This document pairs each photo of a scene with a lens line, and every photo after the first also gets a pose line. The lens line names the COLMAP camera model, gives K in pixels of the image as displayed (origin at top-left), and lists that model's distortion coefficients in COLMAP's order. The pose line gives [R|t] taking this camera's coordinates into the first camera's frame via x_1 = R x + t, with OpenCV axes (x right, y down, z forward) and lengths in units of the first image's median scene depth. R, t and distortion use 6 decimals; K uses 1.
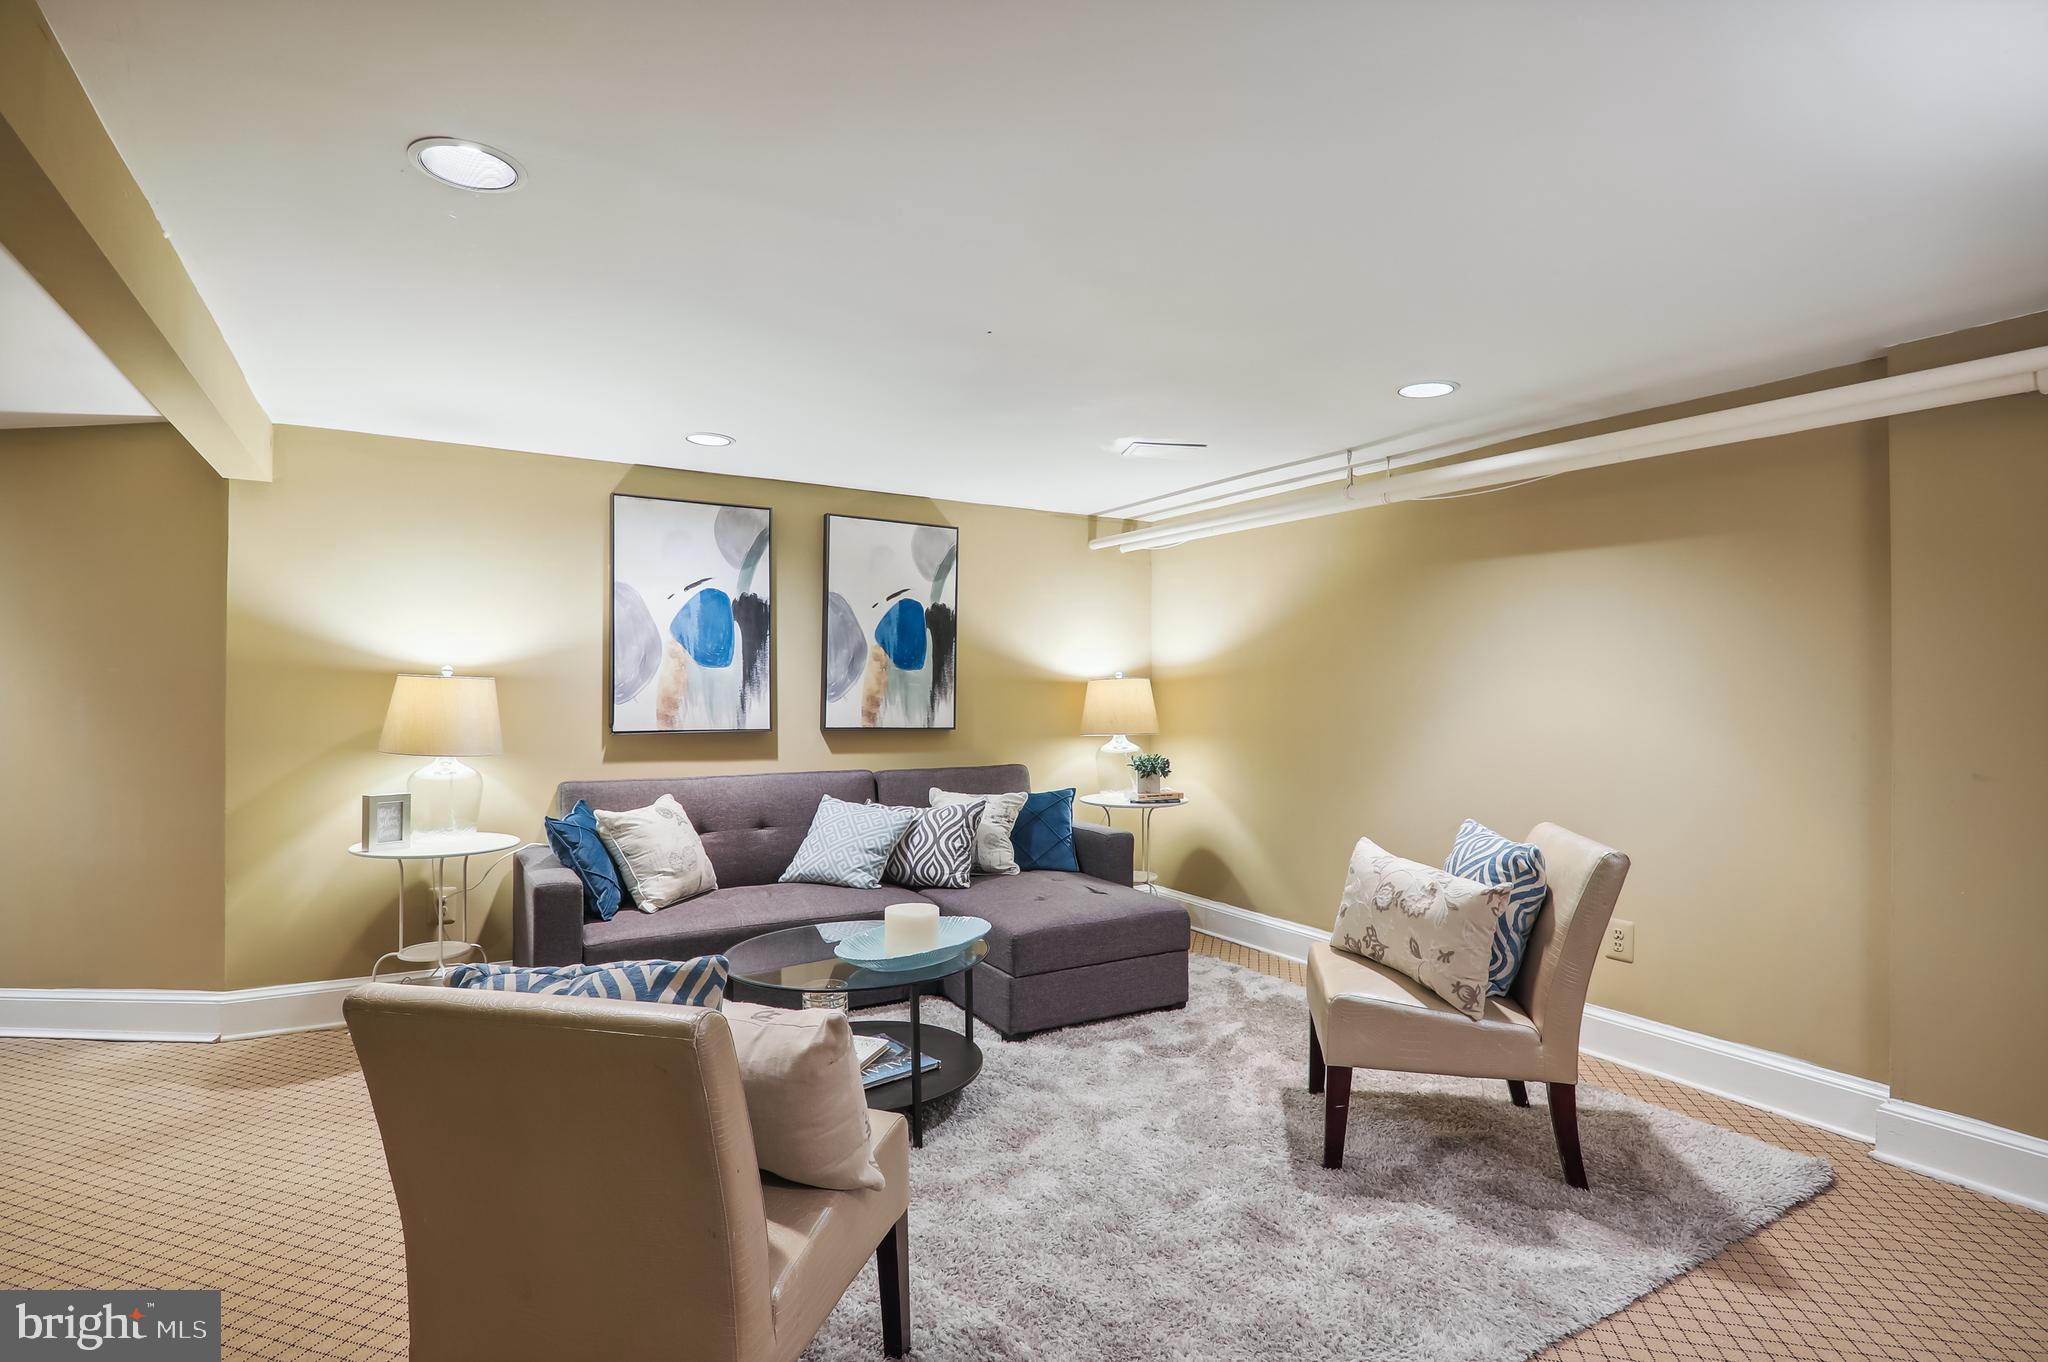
lens RADIAL K [[997.2, 0, 1028.1], [0, 997.2, 684.0], [0, 0, 1]] dist [-0.007452, -0.001148]
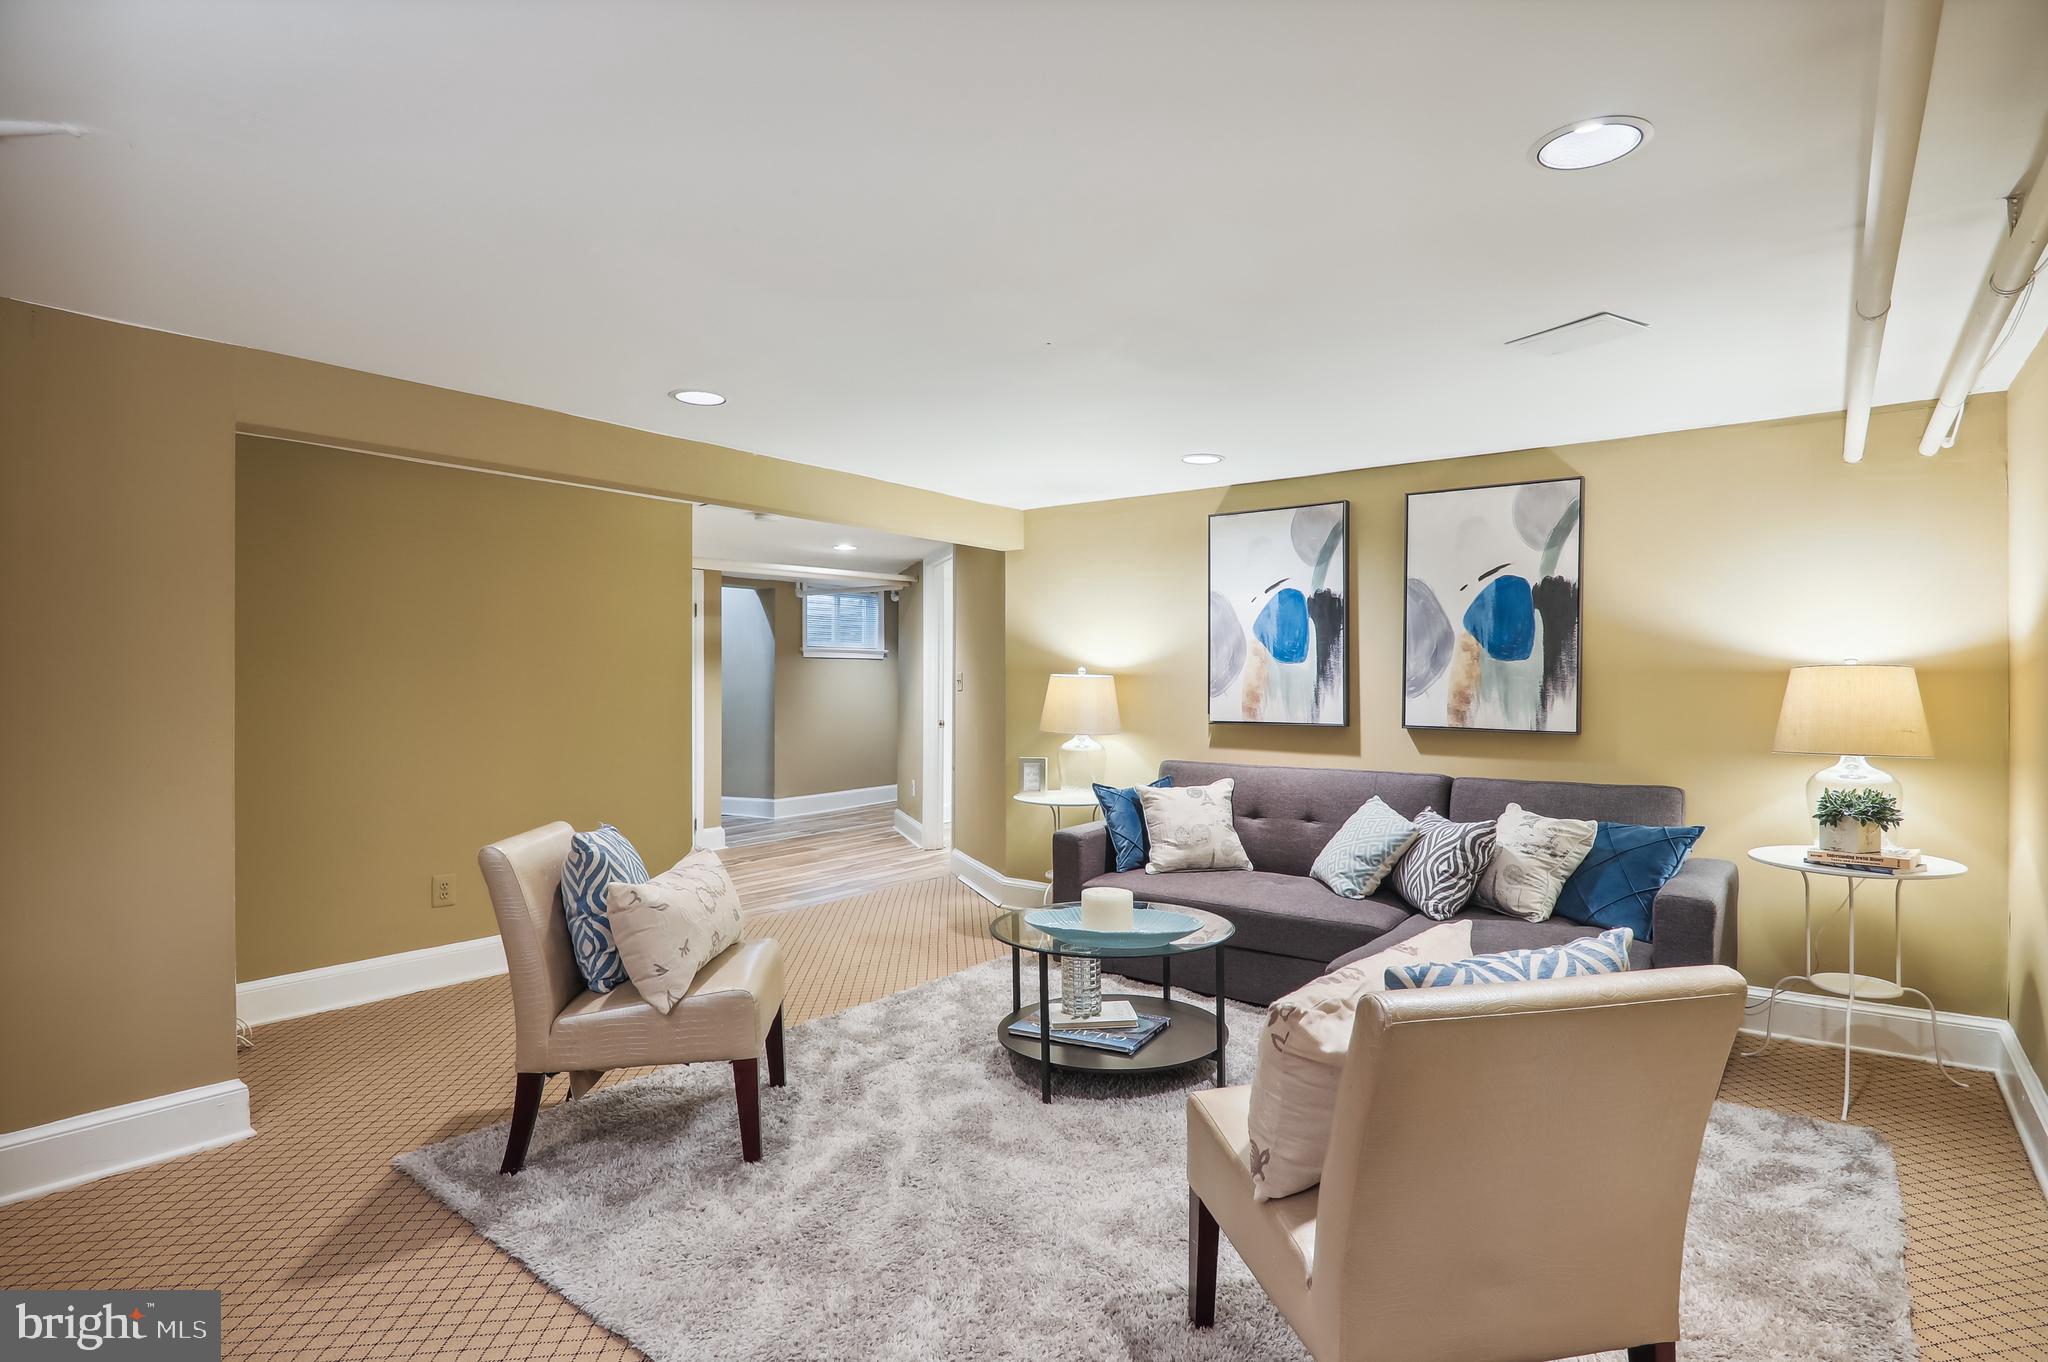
lens RADIAL K [[997.2, 0, 1029.1], [0, 997.2, 685.6], [0, 0, 1]] dist [-0.007452, -0.001148]
pose [[0.396936, -0.000946, -0.917846, 0.521054], [0.008080, 0.999964, 0.002464, 0.001701], [0.917811, -0.008394, 0.396929, 0.321056]]
